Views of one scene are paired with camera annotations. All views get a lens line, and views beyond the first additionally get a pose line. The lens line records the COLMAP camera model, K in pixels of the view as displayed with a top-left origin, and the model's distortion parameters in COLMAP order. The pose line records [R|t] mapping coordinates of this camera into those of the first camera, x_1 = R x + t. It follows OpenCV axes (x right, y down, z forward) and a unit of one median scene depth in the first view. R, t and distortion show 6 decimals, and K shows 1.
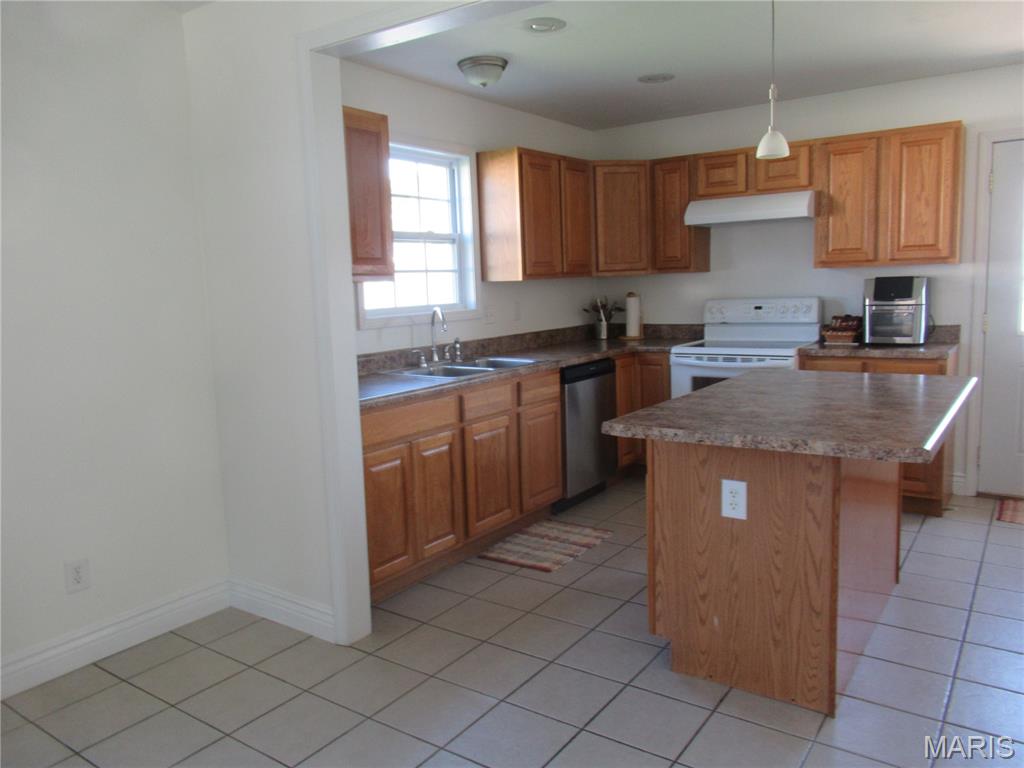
lens RADIAL K [[761.6, 0, 512.0], [0, 761.6, 384.0], [0, 0, 1]] dist [-0.023613, 0.010221]
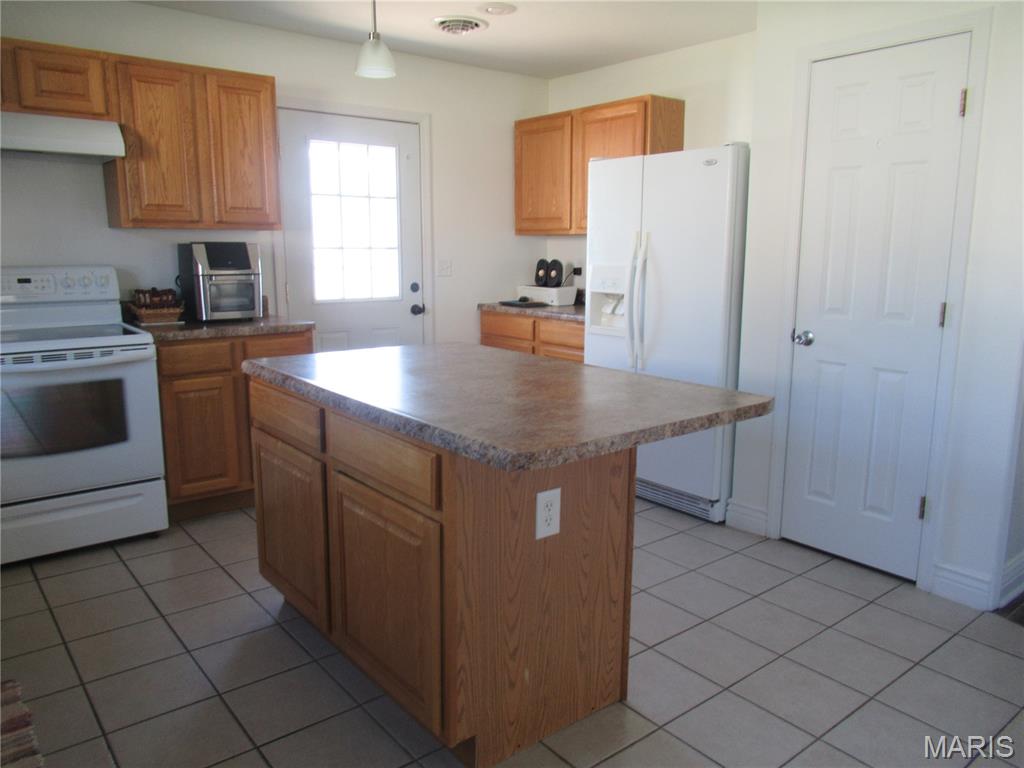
lens RADIAL K [[761.6, 0, 512.0], [0, 761.6, 384.0], [0, 0, 1]] dist [-0.023613, 0.010221]
pose [[0.271926, -0.136790, 0.952546, -0.256641], [0.108405, 0.987899, 0.110920, -0.041608], [-0.956193, 0.073099, 0.283464, 0.449616]]
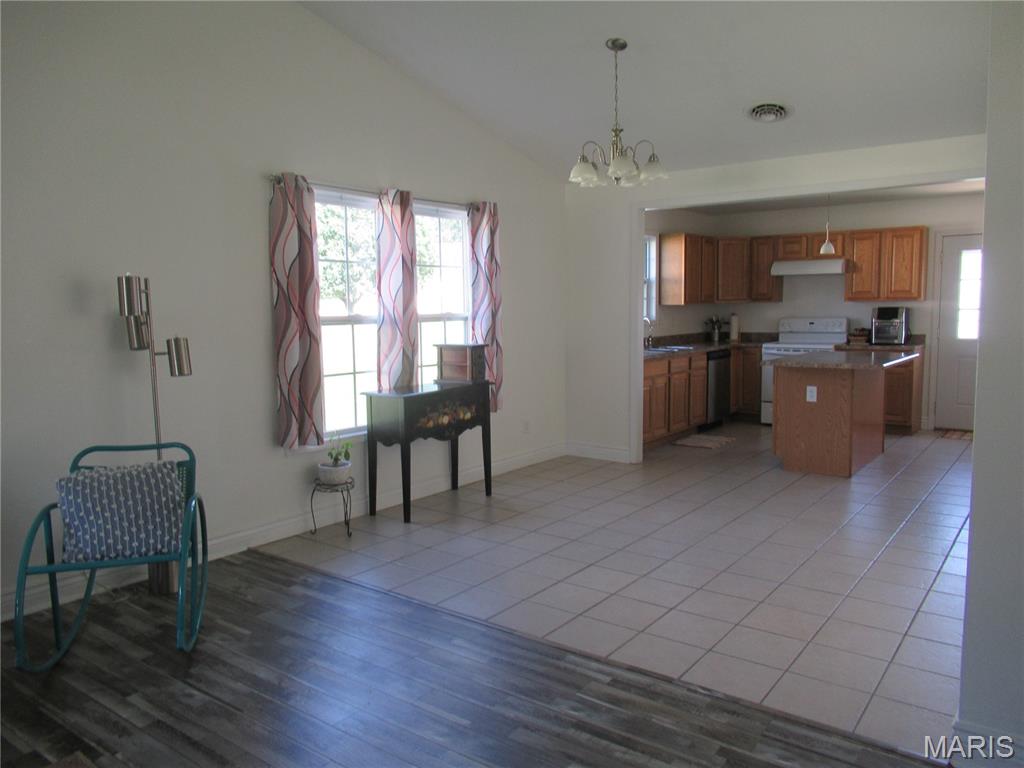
lens RADIAL K [[761.6, 0, 512.0], [0, 761.6, 384.0], [0, 0, 1]] dist [-0.023613, 0.010221]
pose [[0.999224, 0.024135, -0.031114, -0.350562], [-0.024981, 0.999321, -0.027097, 0.118813], [0.030439, 0.027853, 0.999148, -0.869189]]
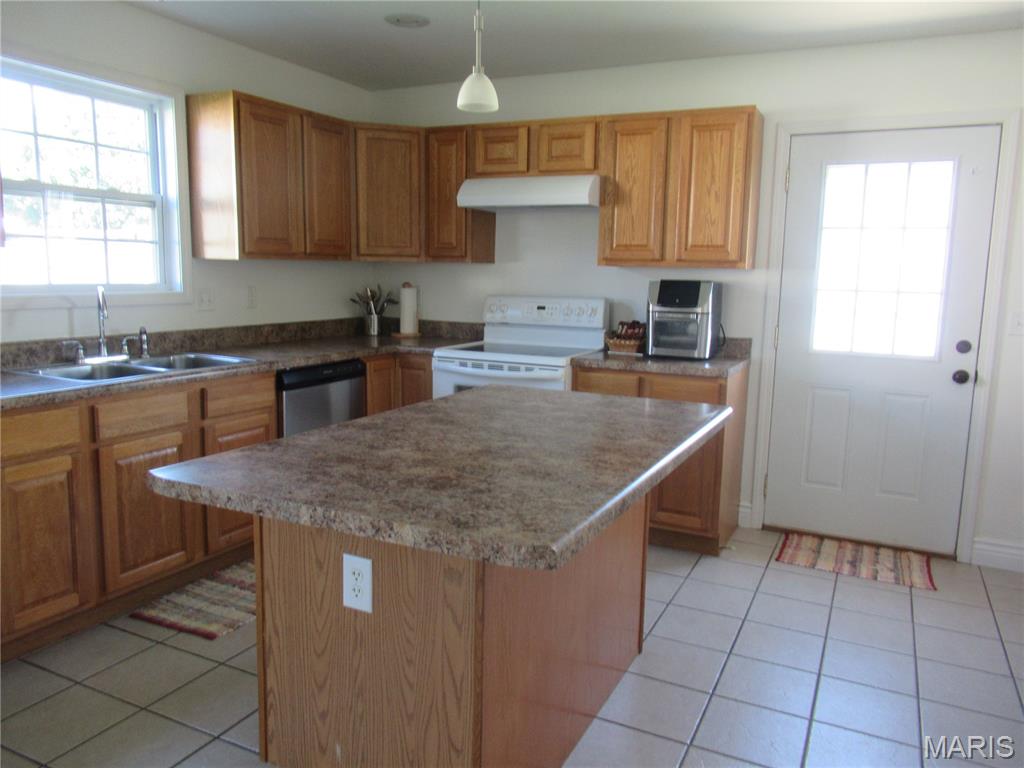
lens RADIAL K [[761.6, 0, 512.0], [0, 761.6, 384.0], [0, 0, 1]] dist [-0.023613, 0.010221]
pose [[0.986089, 0.034664, 0.162563, 0.175559], [-0.036781, 0.999273, 0.010027, -0.023774], [-0.162097, -0.015867, 0.986647, 0.165311]]
